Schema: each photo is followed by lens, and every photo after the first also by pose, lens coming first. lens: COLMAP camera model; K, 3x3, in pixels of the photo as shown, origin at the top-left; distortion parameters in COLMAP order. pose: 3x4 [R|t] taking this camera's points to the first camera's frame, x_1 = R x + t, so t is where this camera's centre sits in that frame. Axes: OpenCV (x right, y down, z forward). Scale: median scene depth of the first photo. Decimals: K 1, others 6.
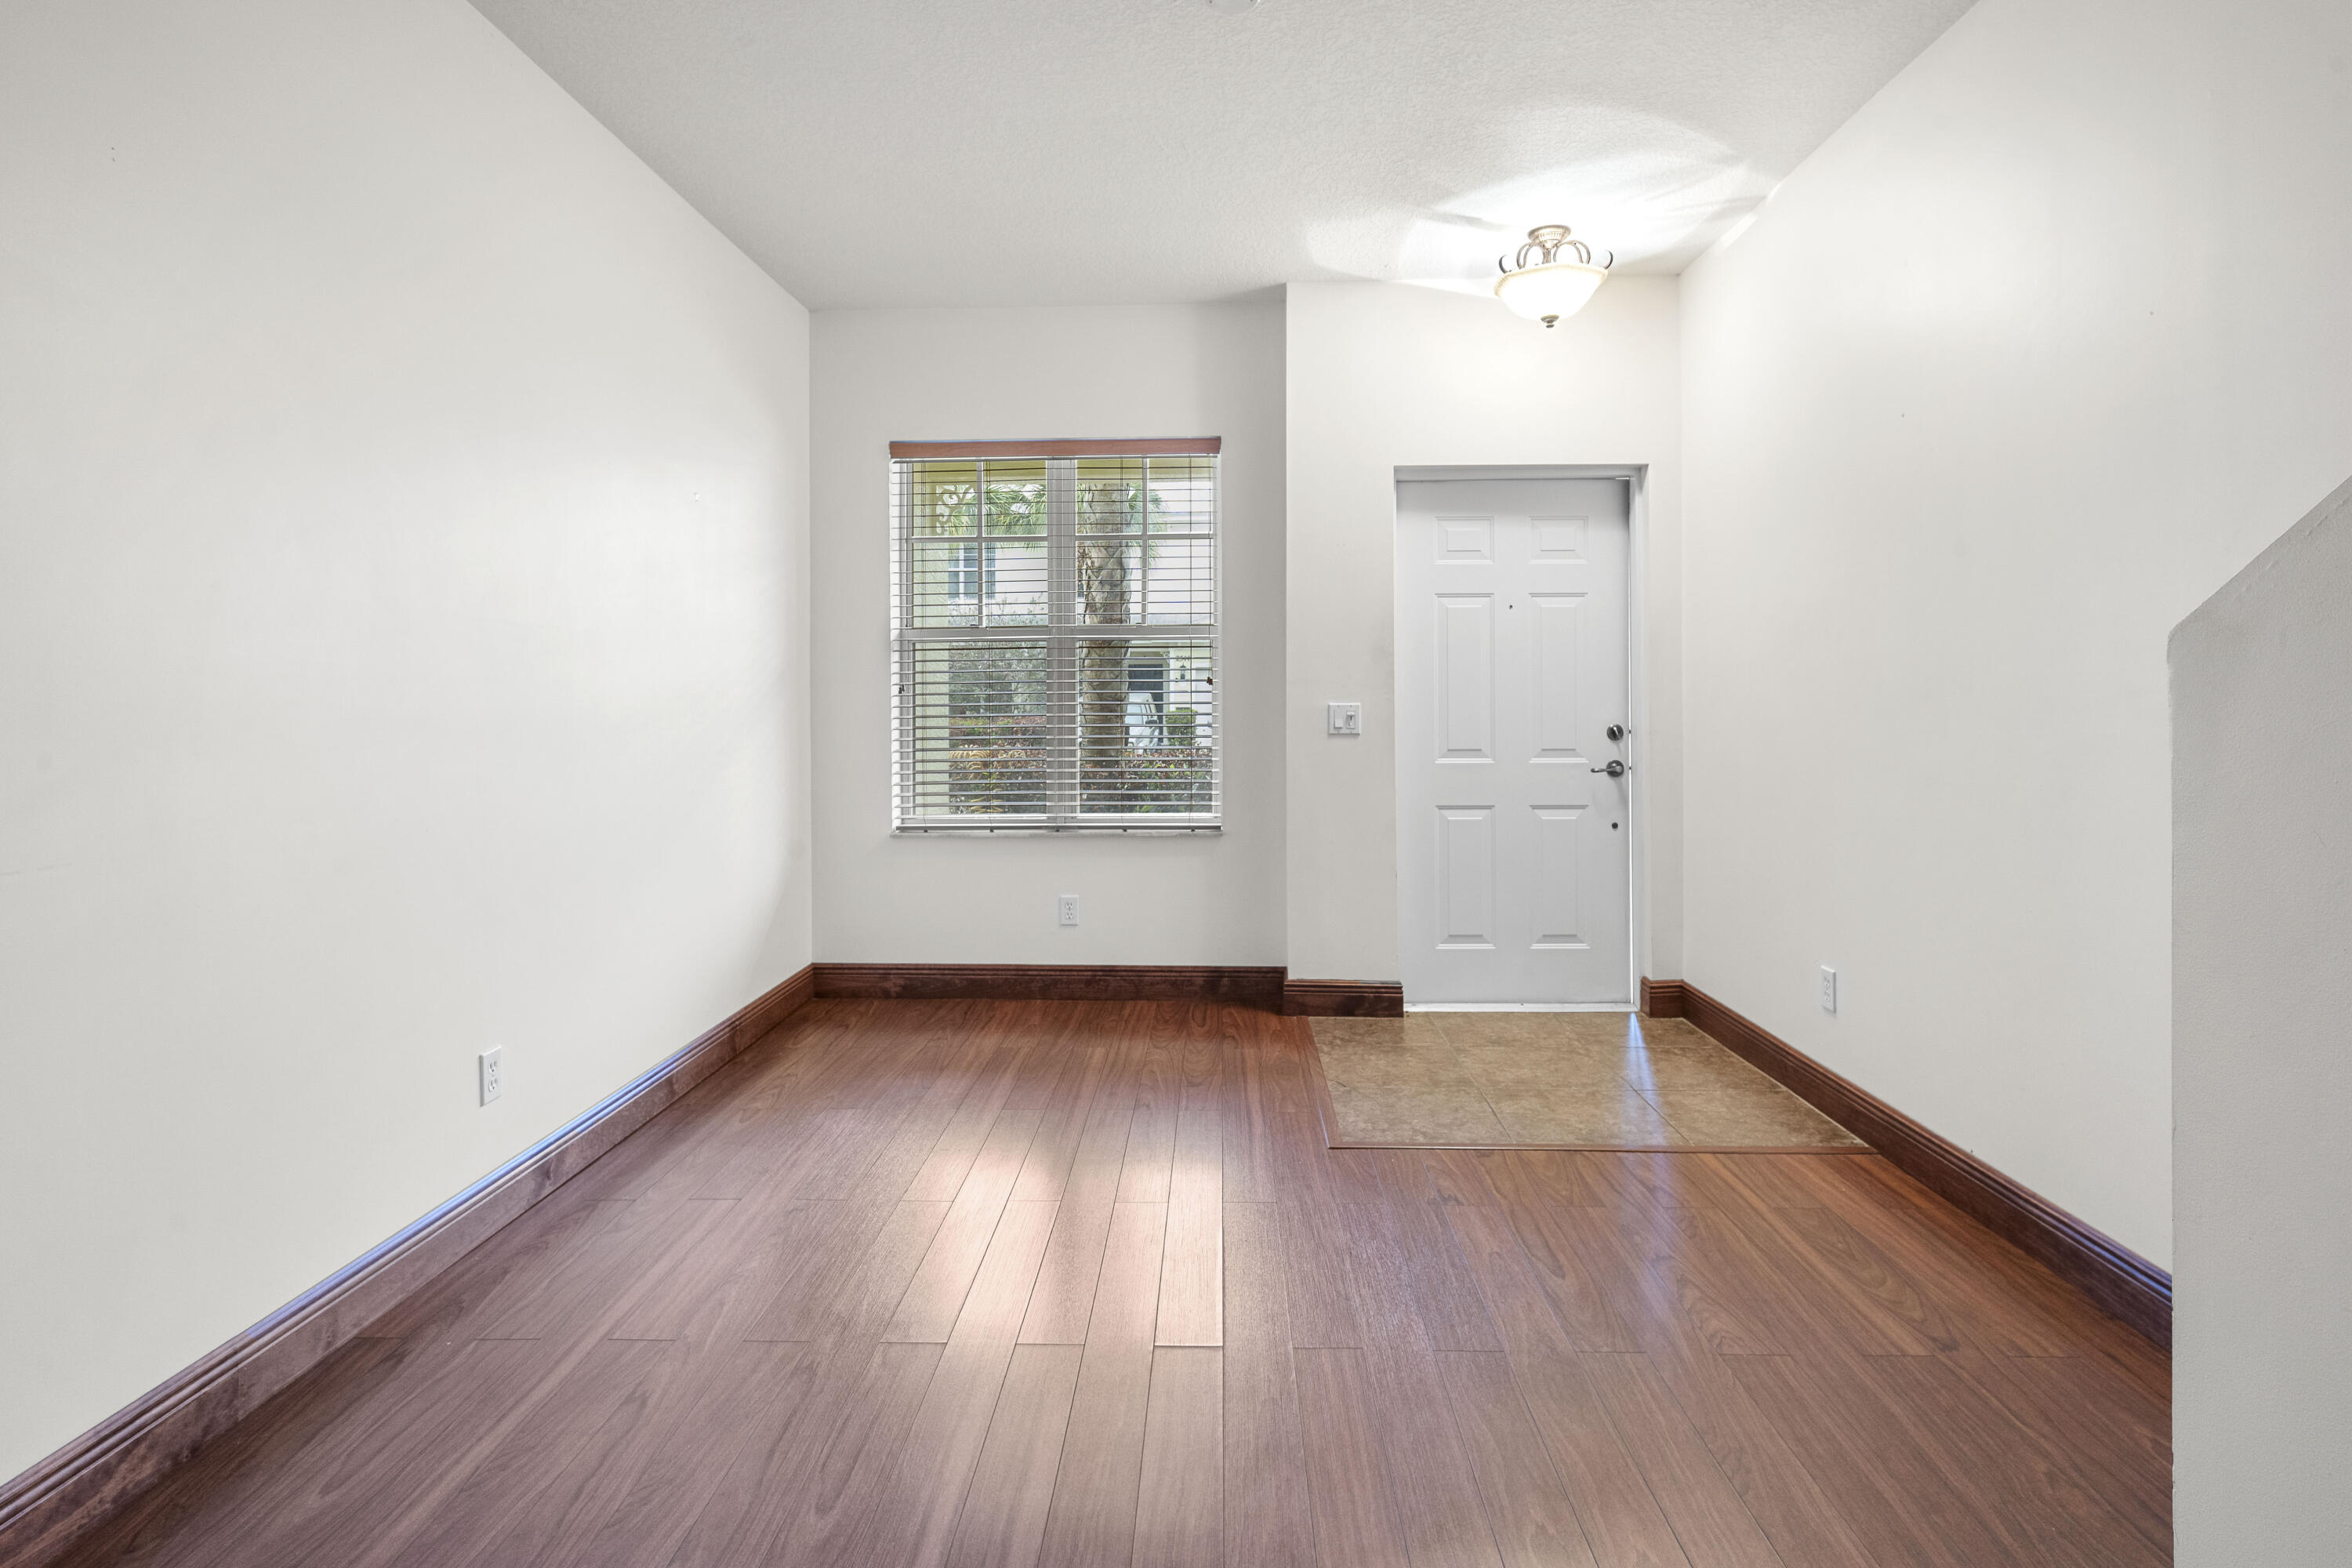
lens RADIAL K [[1156.1, 0, 1195.8], [0, 1156.1, 694.5], [0, 0, 1]] dist [0.004593, 0.000602]
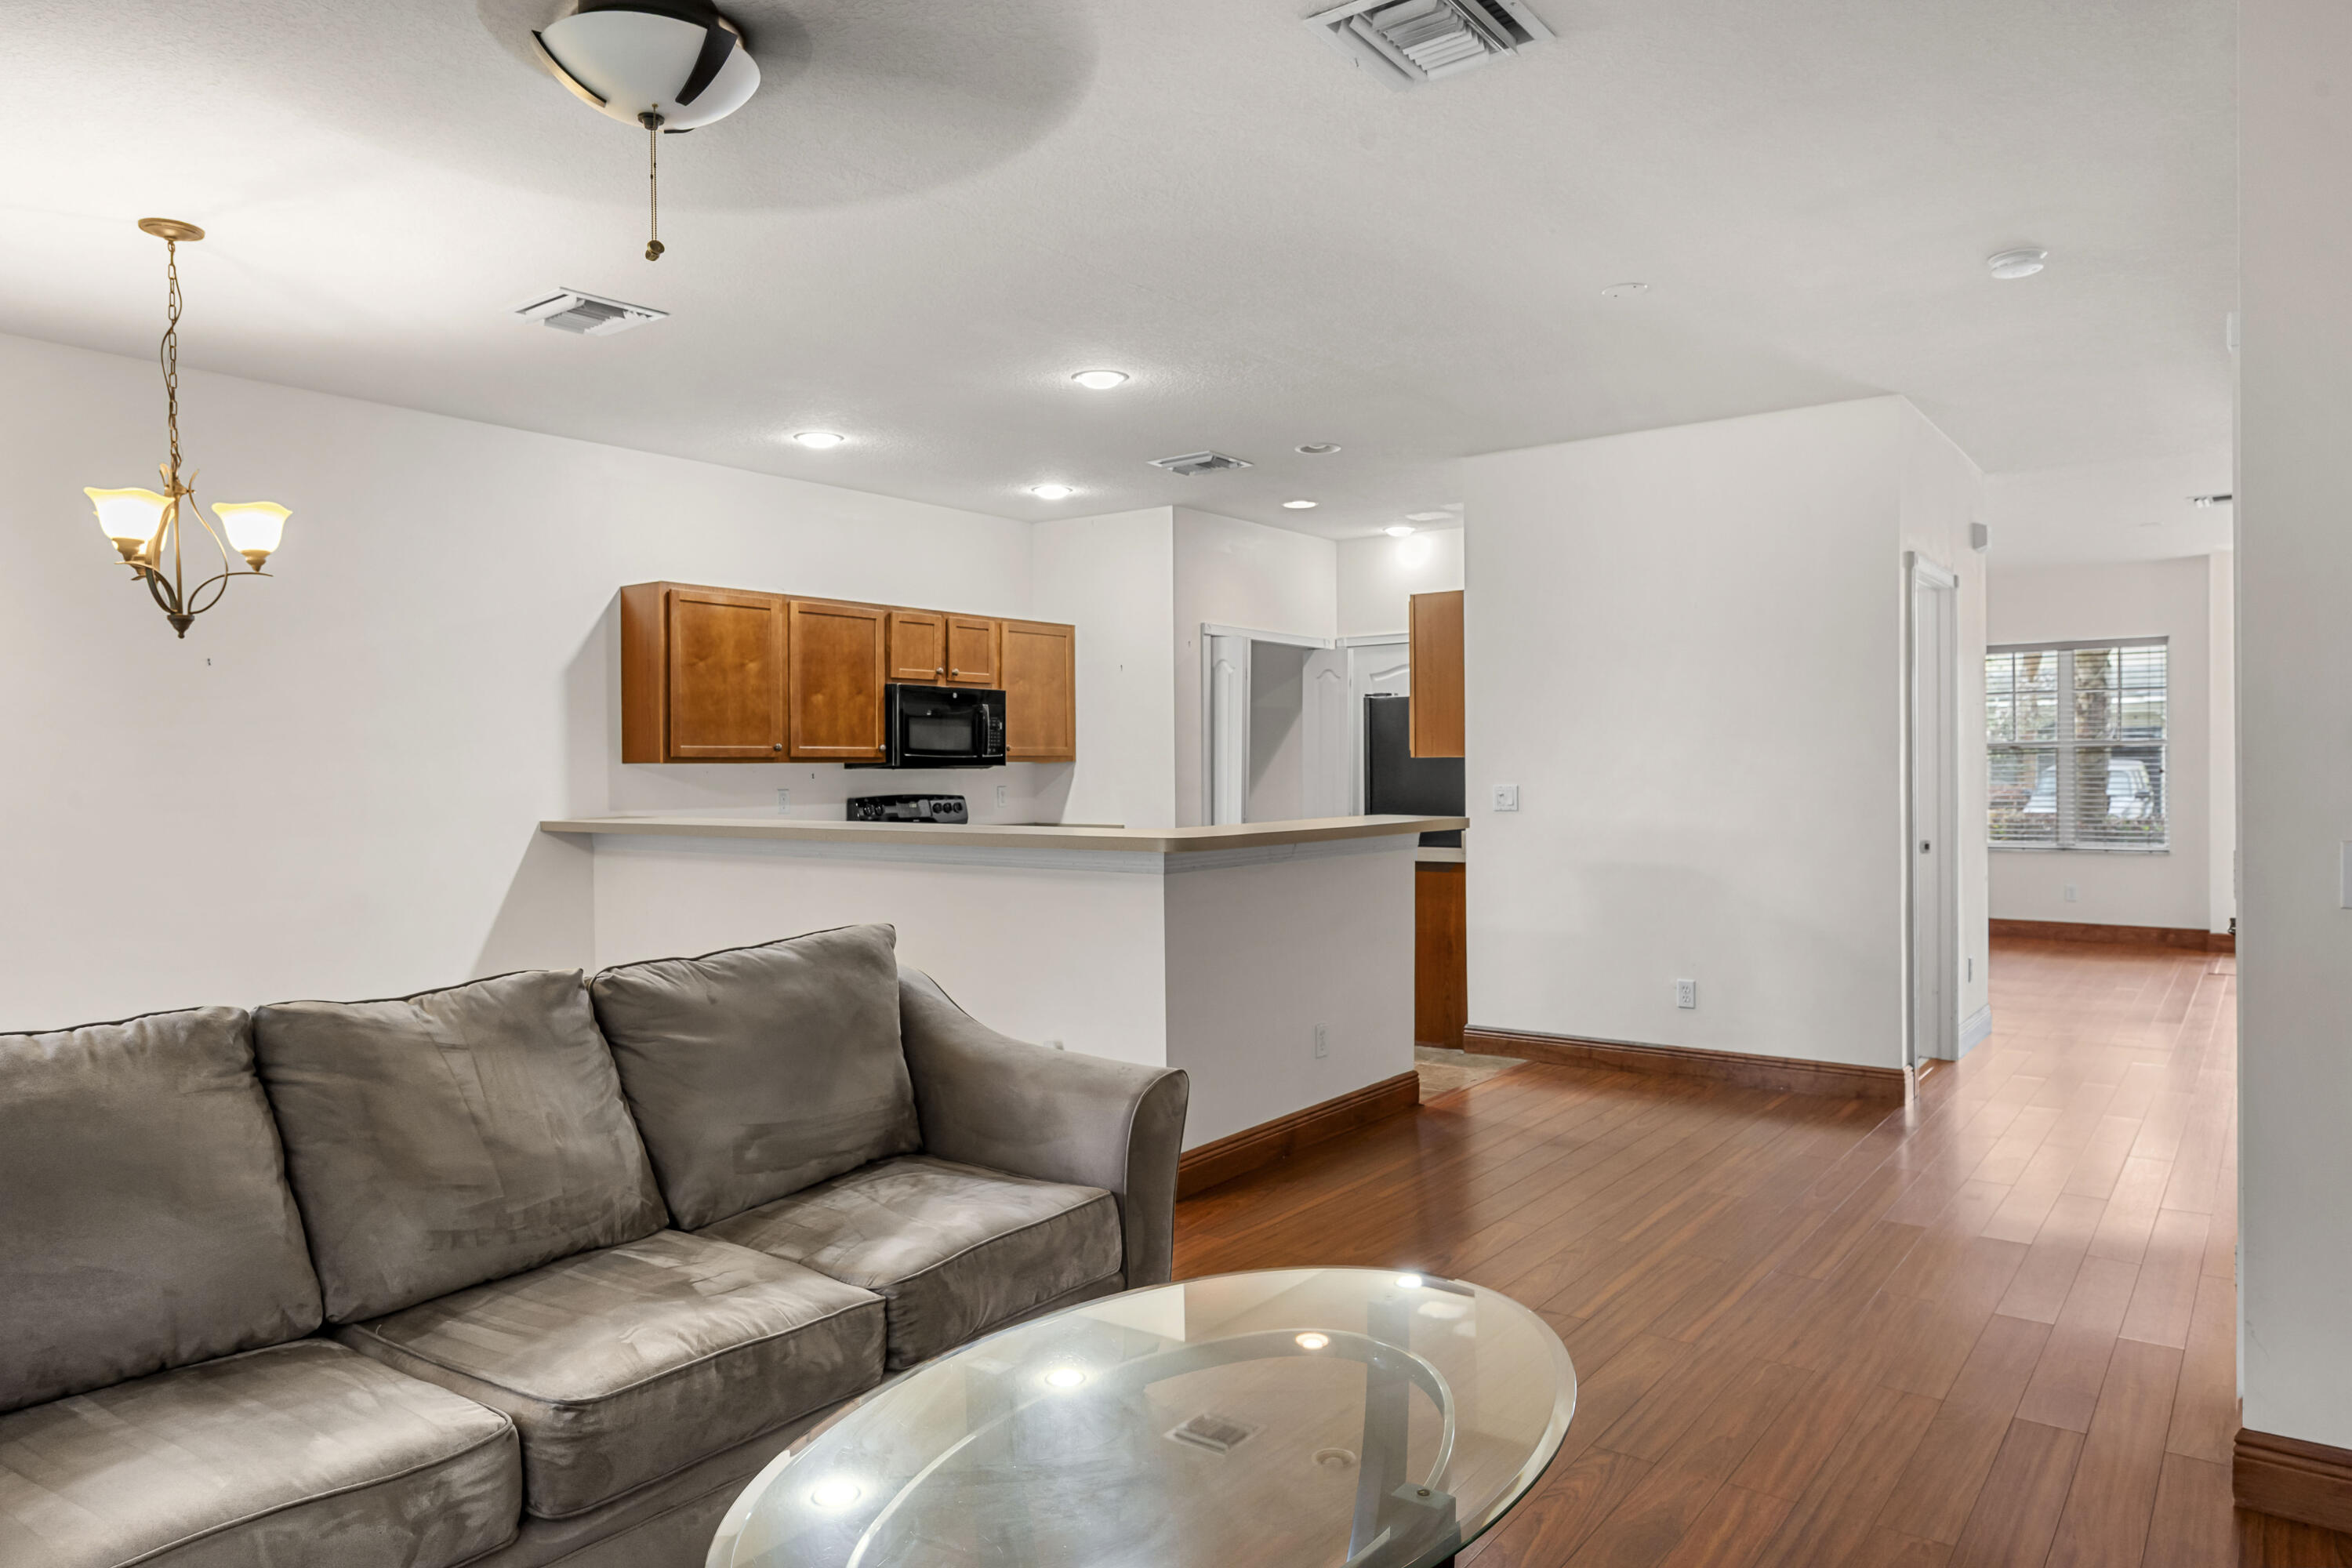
lens RADIAL K [[1554.7, 0, 1173.6], [0, 1554.7, 776.3], [0, 0, 1]] dist [0.008954, 0.001215]
pose [[0.825100, 0.002708, -0.564980, 0.119201], [0.005135, 0.999911, 0.012291, -0.041325], [0.564963, -0.013042, 0.825013, -1.936227]]
